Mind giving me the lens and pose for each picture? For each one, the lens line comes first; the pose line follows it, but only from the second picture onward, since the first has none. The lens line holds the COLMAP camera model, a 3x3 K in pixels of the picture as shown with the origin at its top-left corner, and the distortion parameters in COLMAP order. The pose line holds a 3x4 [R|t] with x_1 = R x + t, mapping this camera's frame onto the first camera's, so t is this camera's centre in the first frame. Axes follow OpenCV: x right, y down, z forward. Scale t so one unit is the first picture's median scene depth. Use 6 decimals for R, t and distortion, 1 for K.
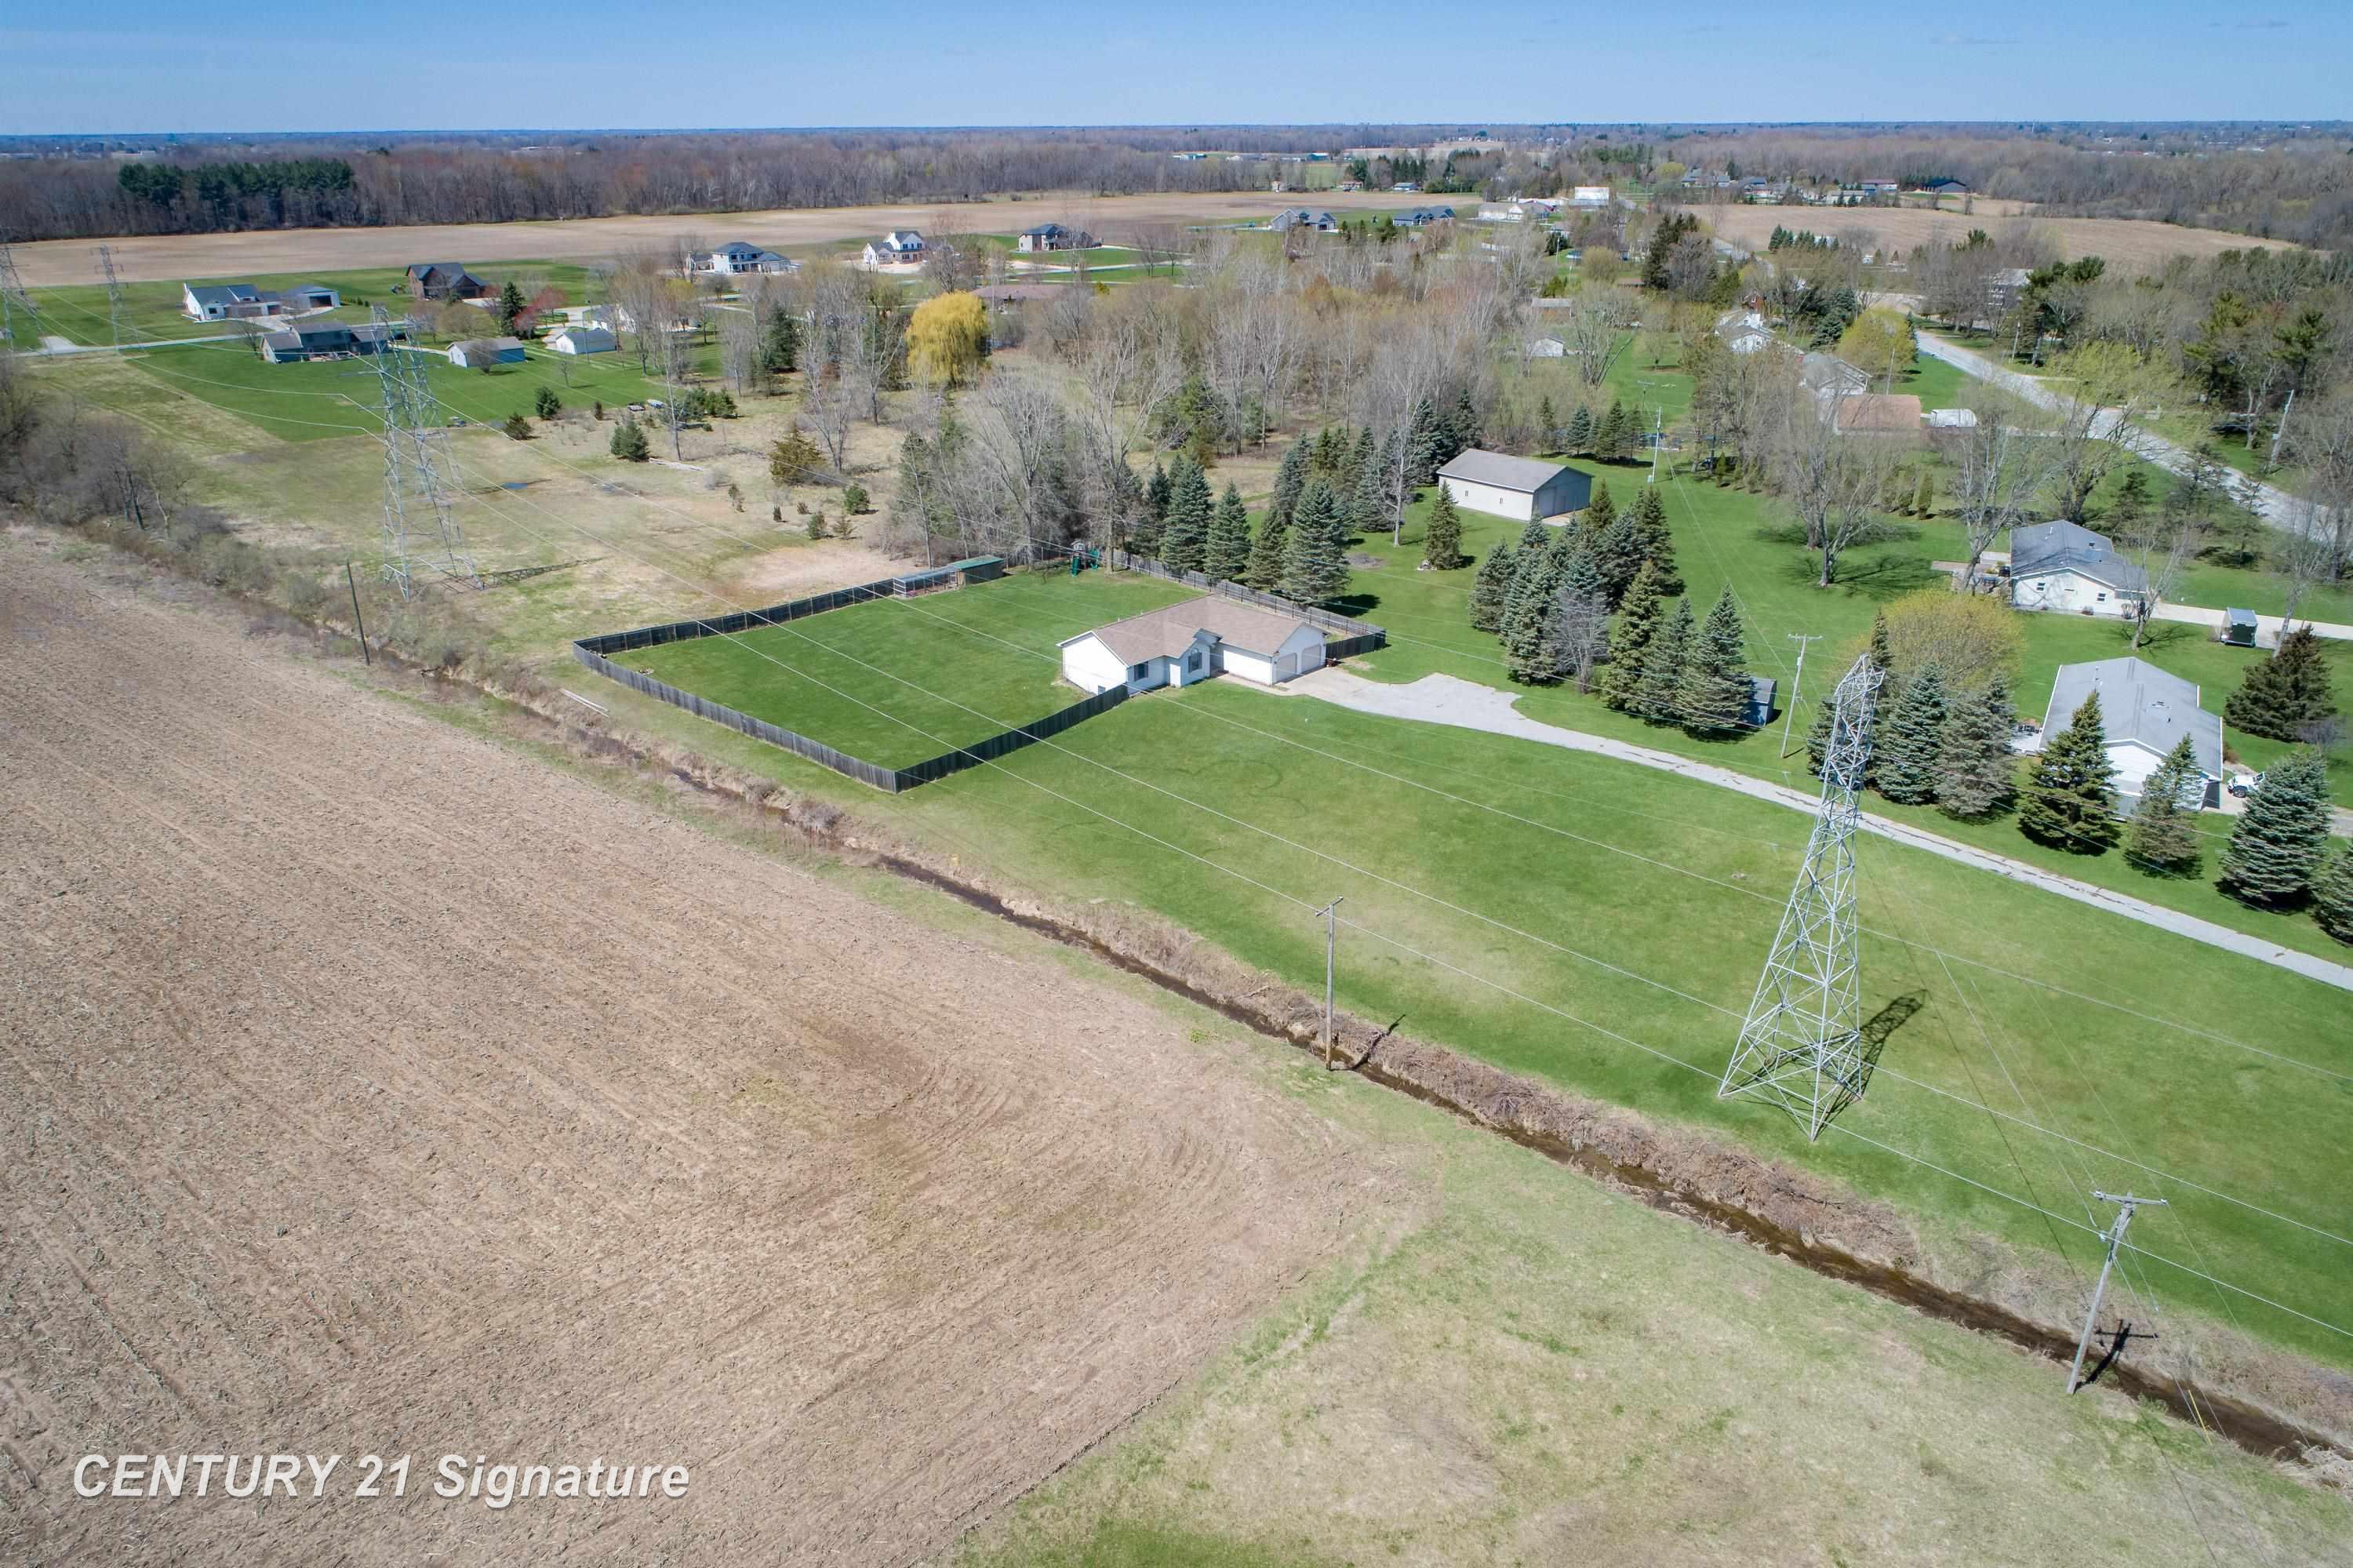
lens RADIAL K [[1588.0, 0, 1173.5], [0, 1588.0, 772.7], [0, 0, 1]] dist [-0.012721, 0.009306]
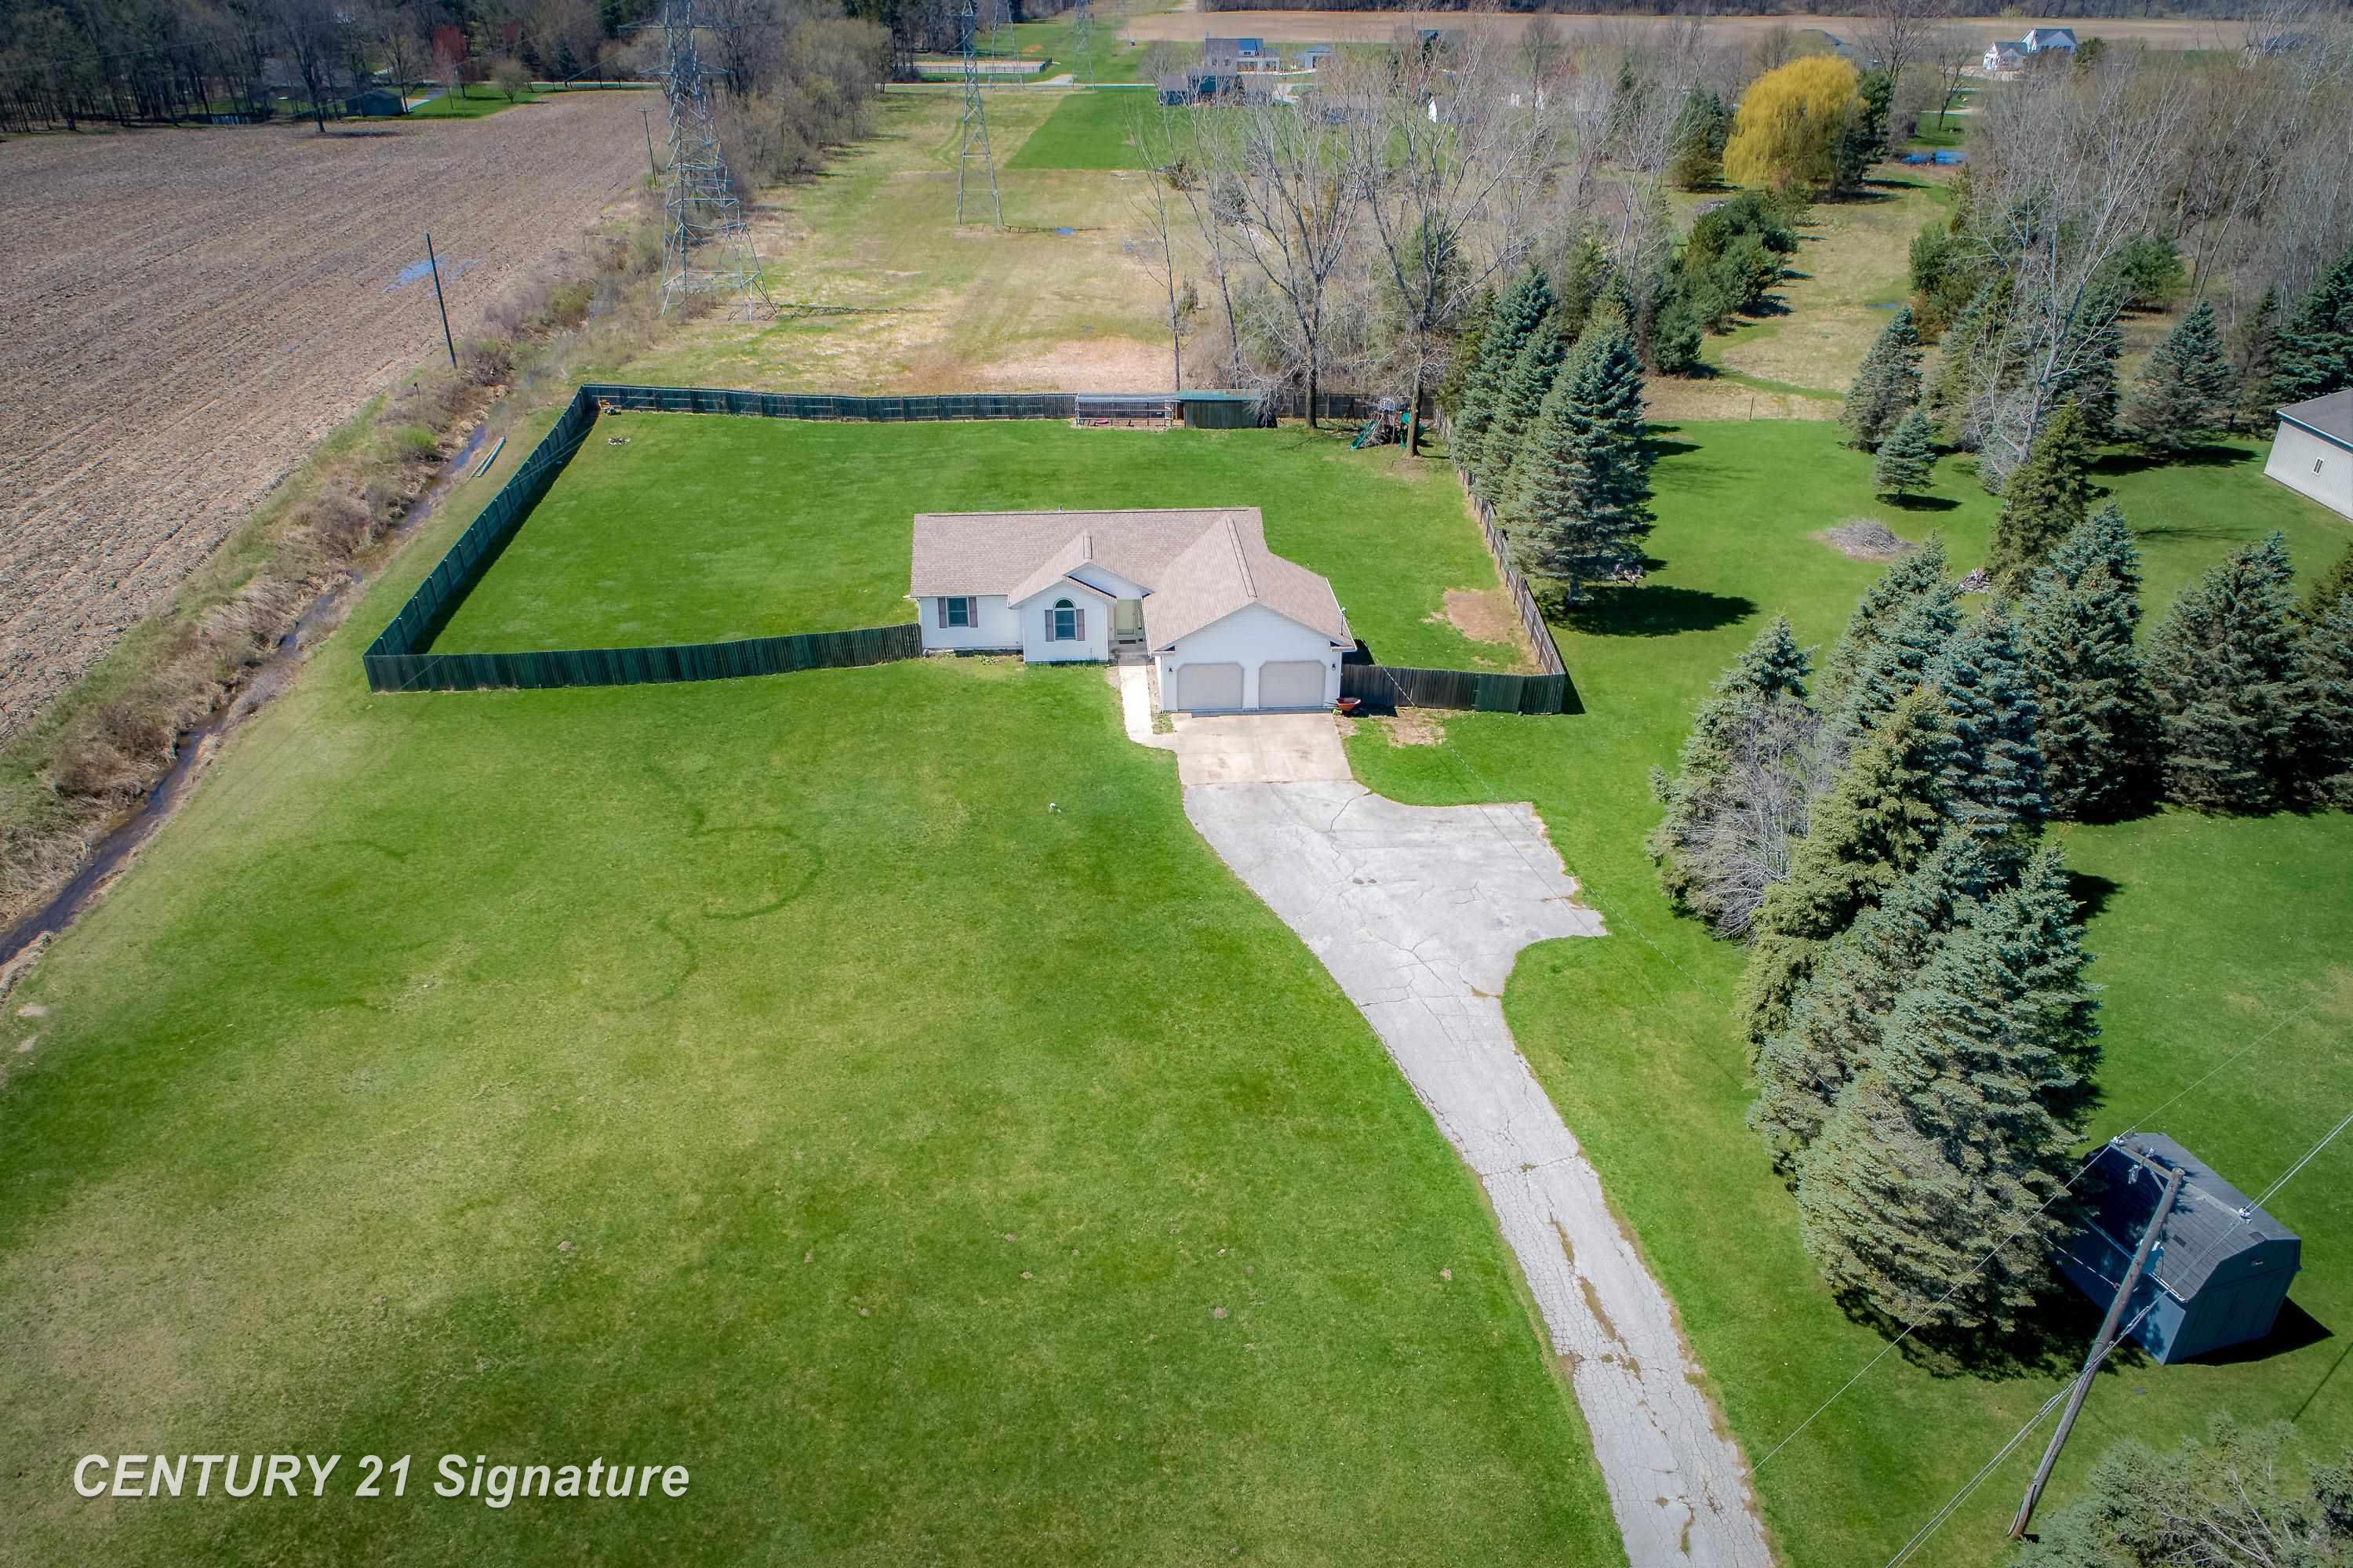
lens RADIAL K [[1588.0, 0, 1173.5], [0, 1588.0, 772.7], [0, 0, 1]] dist [-0.012721, 0.009306]
pose [[0.735715, 0.319859, -0.597004, 0.257418], [-0.263310, 0.947196, 0.182994, -0.091633], [0.624013, 0.022565, 0.781088, 0.453388]]
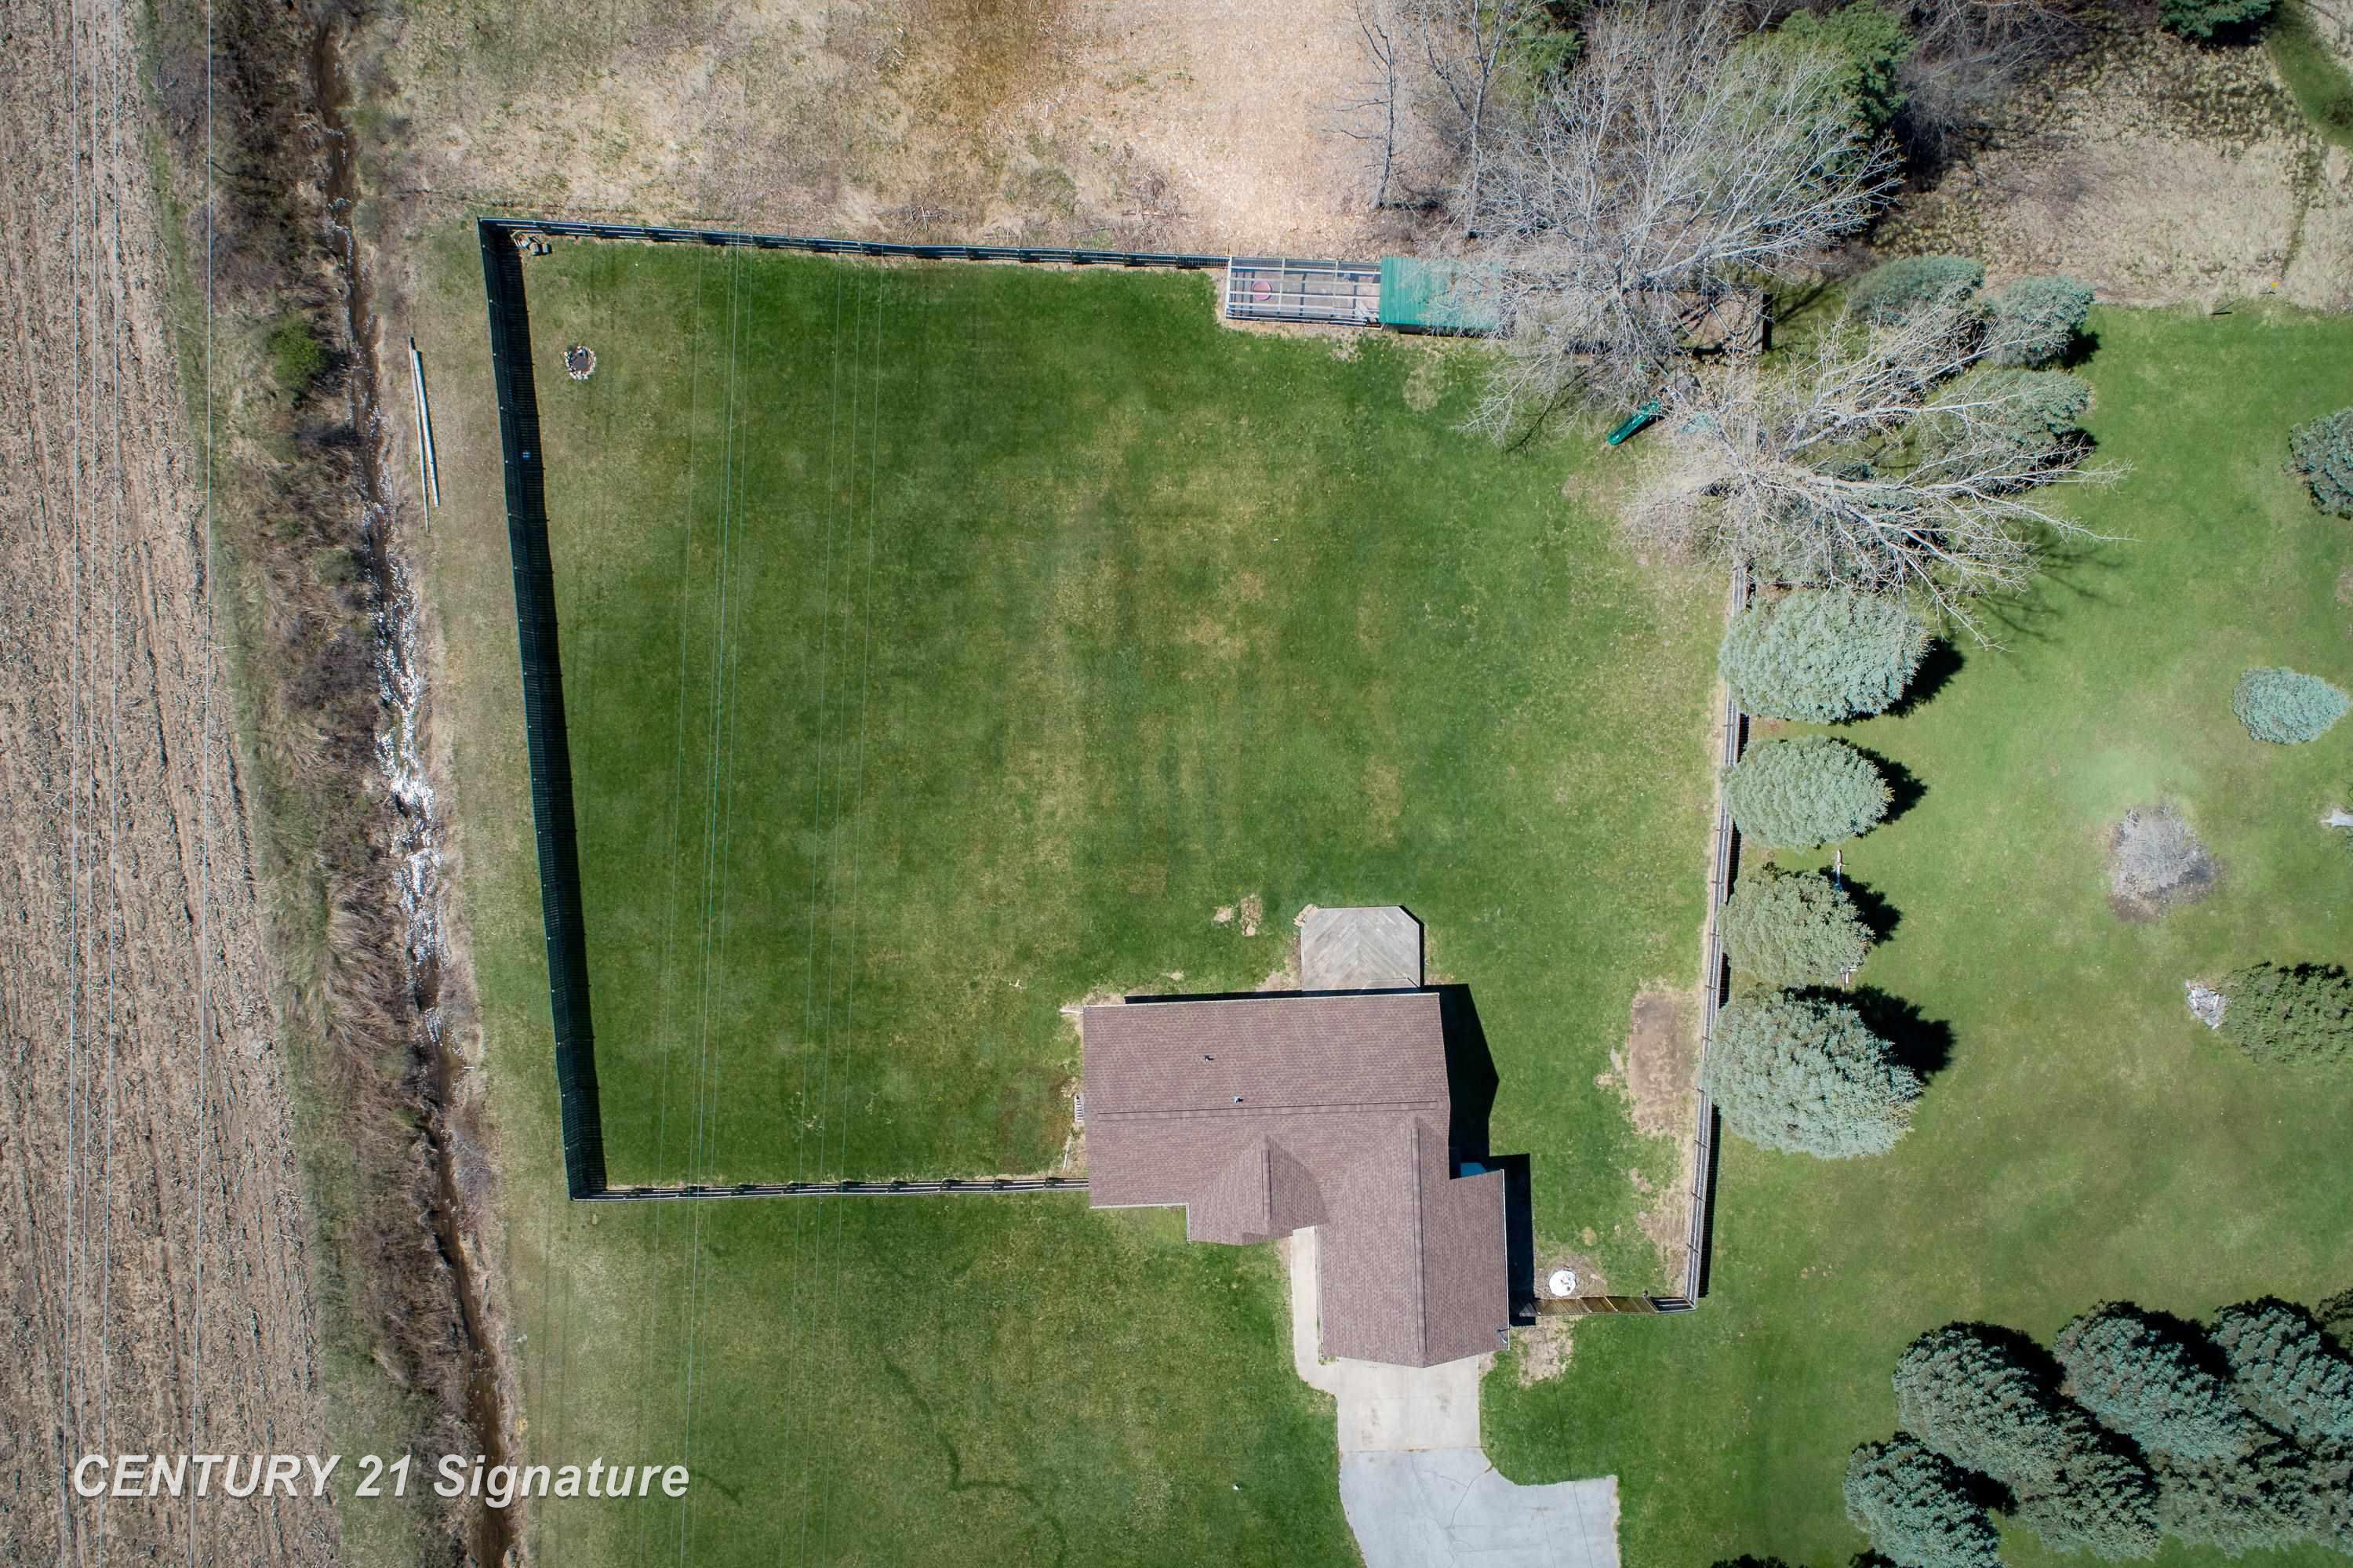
lens RADIAL K [[1567.2, 0, 1176.5], [0, 1567.2, 784.0], [0, 0, 1]] dist [-0.011460, 0.005364]
pose [[0.713239, 0.700556, 0.022606, -0.084987], [-0.276526, 0.251603, 0.927485, -0.422163], [0.644068, -0.667770, 0.373175, 0.643647]]
